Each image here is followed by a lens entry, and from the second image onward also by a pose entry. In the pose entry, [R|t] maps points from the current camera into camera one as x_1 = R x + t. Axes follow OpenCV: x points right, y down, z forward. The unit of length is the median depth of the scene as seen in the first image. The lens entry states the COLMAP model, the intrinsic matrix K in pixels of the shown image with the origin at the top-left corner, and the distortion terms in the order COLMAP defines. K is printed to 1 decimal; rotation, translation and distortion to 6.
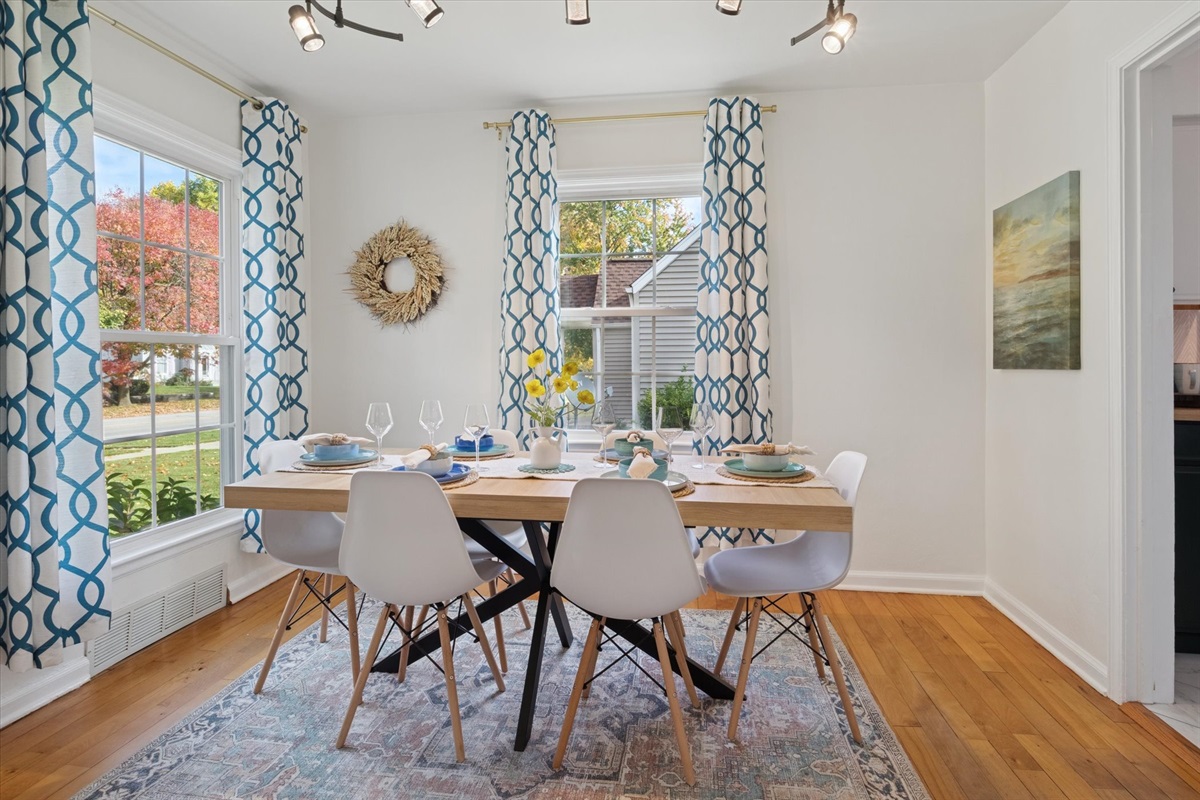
lens RADIAL K [[625.1, 0, 602.6], [0, 625.1, 355.5], [0, 0, 1]] dist [-0.015306, 0.000522]
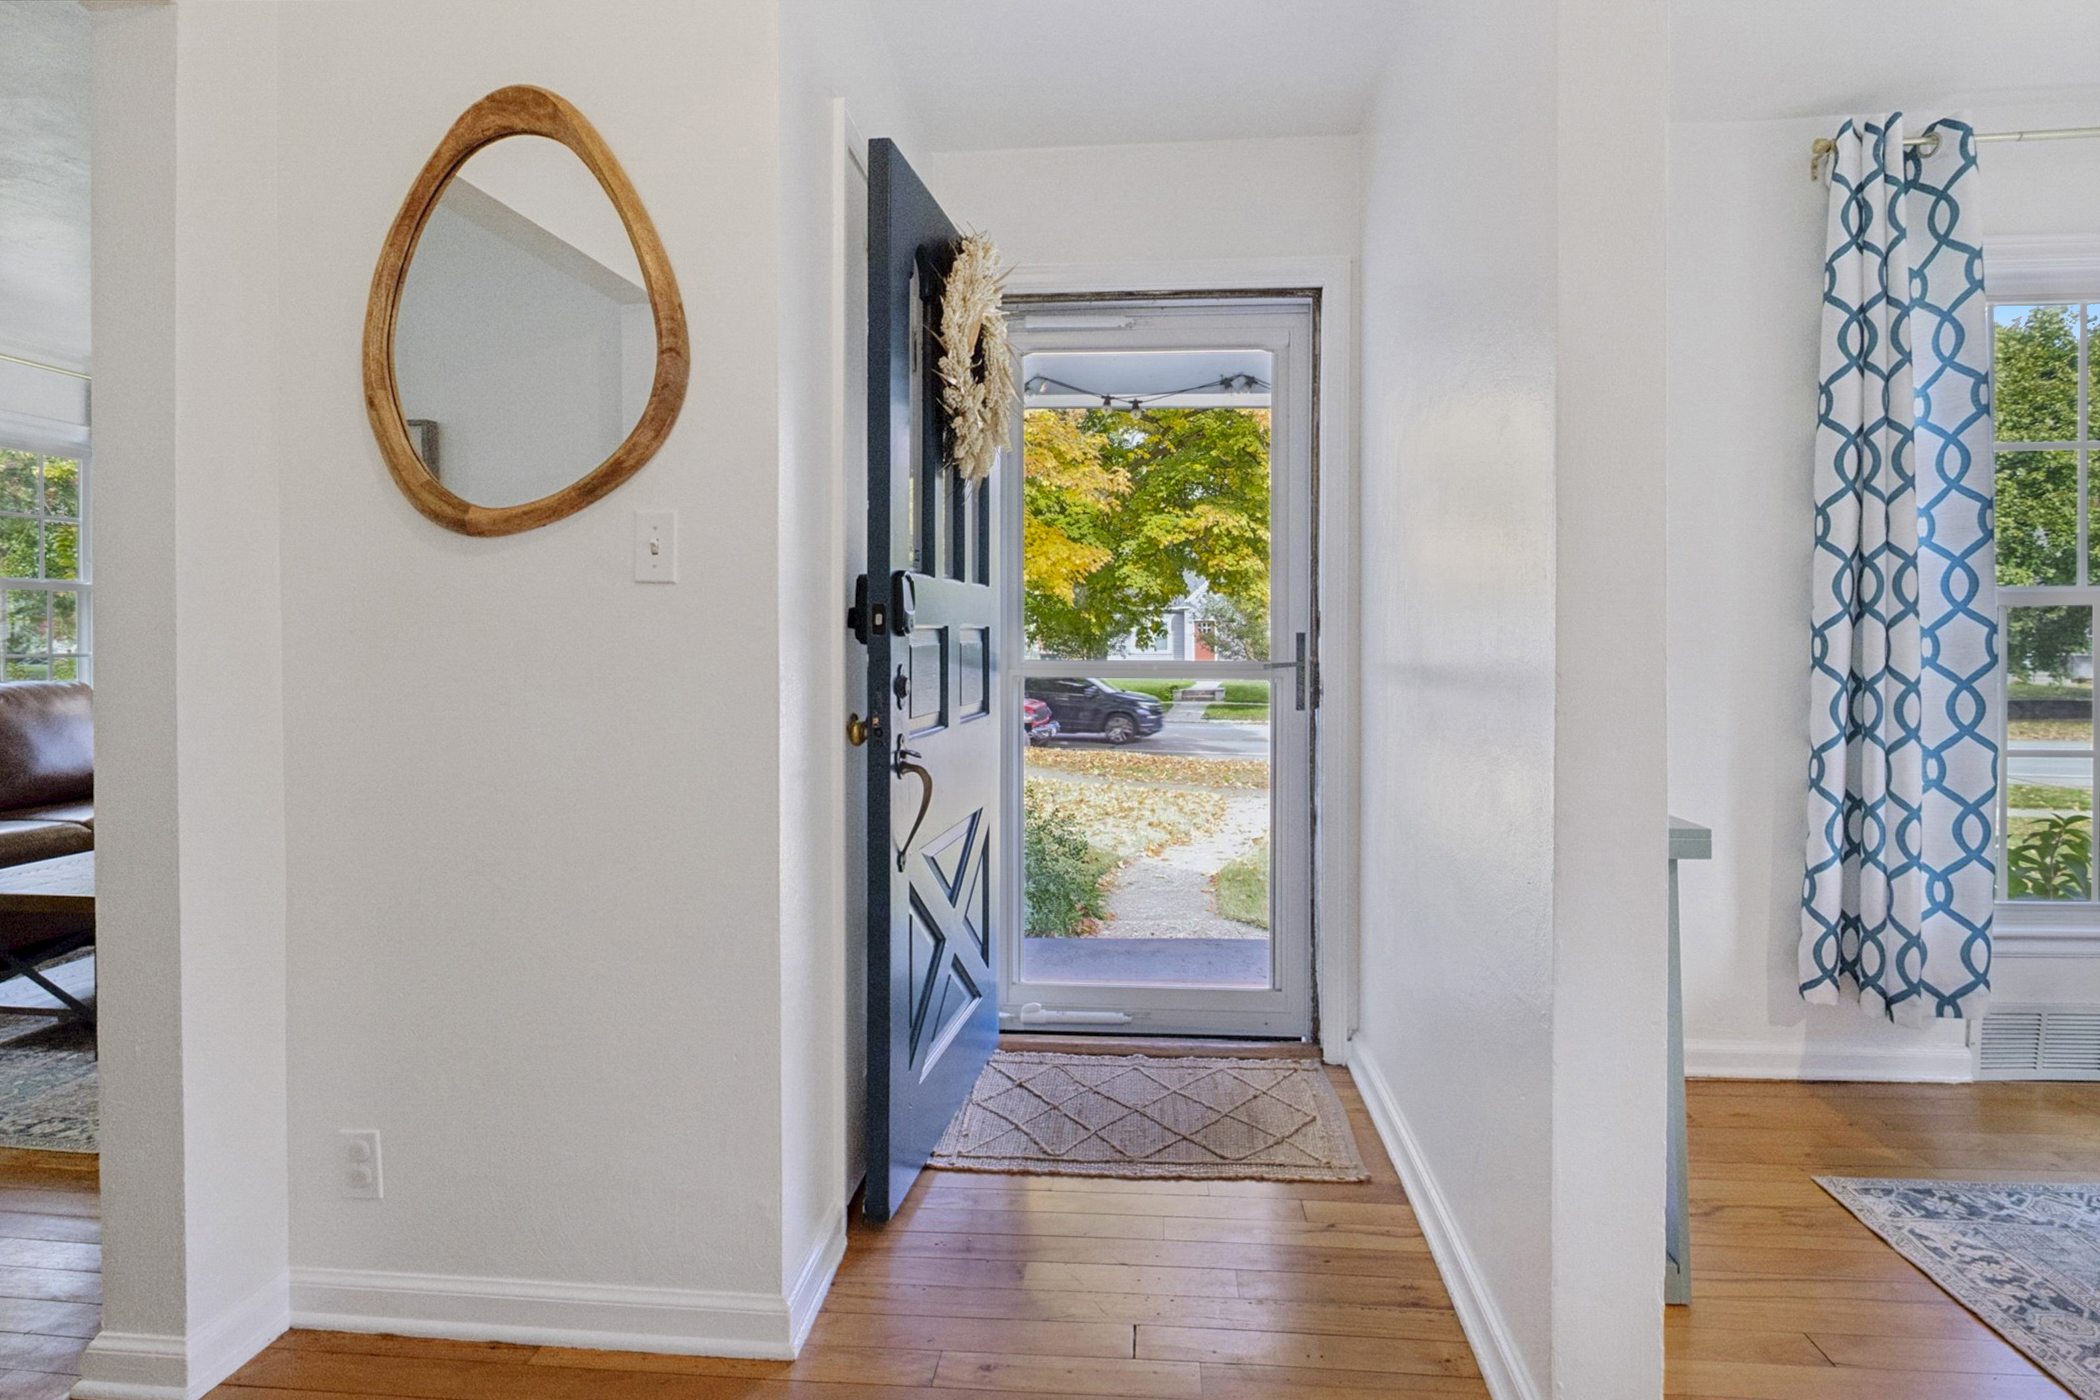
lens RADIAL K [[1093.9, 0, 1054.5], [0, 1093.9, 622.1], [0, 0, 1]] dist [-0.015306, 0.000522]
pose [[0.064714, 0.001713, -0.997902, 0.406300], [-0.005157, 0.999986, 0.001383, -0.004528], [0.997891, 0.005057, 0.064722, -0.171677]]
